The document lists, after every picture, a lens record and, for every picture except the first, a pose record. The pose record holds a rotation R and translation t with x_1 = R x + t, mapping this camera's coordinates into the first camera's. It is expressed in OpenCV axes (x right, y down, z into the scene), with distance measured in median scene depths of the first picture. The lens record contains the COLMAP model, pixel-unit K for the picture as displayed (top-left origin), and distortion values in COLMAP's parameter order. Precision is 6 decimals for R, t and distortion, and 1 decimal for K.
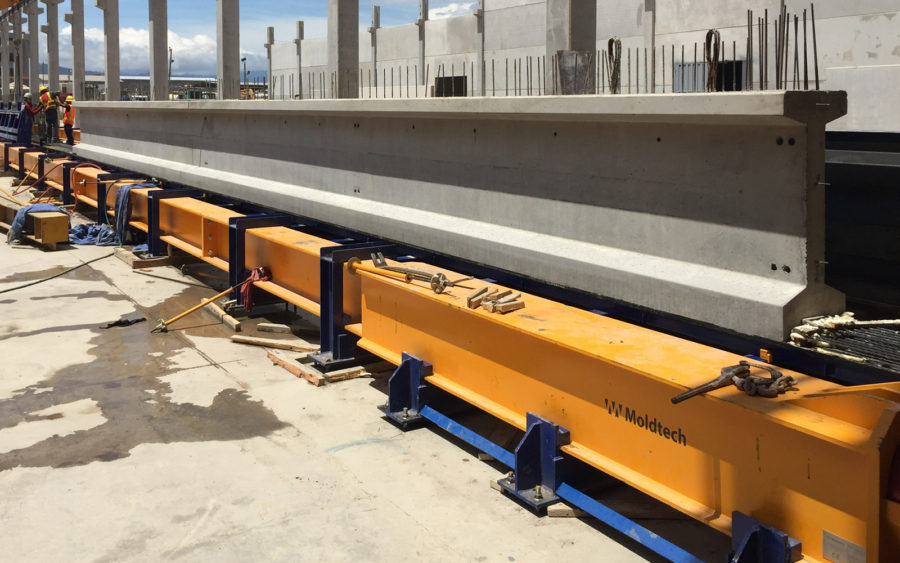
lens RADIAL K [[814.4, 0, 450.0], [0, 814.4, 281.5], [0, 0, 1]] dist [0.004021, 0.005167]
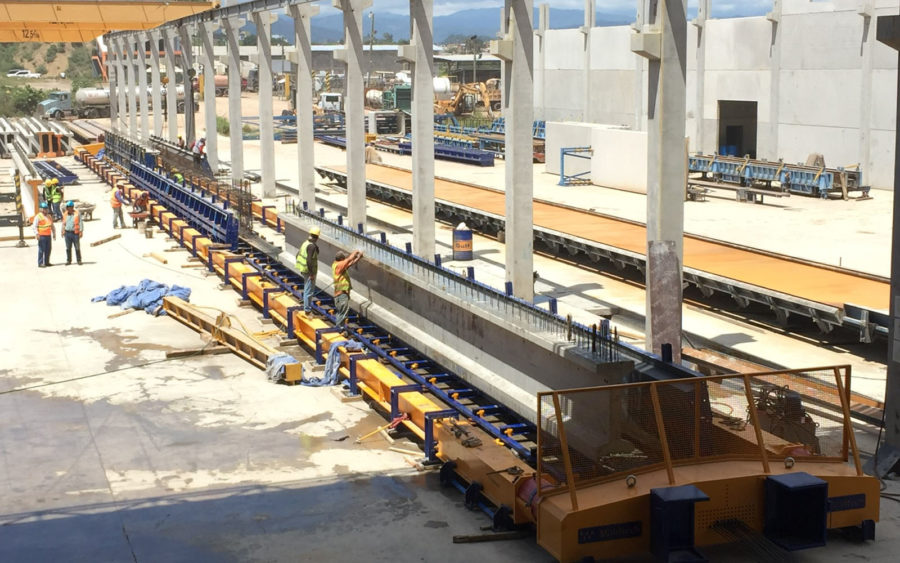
lens RADIAL K [[1397.2, 0, 450.0], [0, 1397.2, 281.5], [0, 0, 1]] dist [-0.014832, -0.023890]
pose [[0.964284, 0.025160, -0.263673, 0.728772], [-0.039164, 0.998080, -0.047989, -0.171364], [0.261960, 0.056601, 0.963418, -2.178642]]
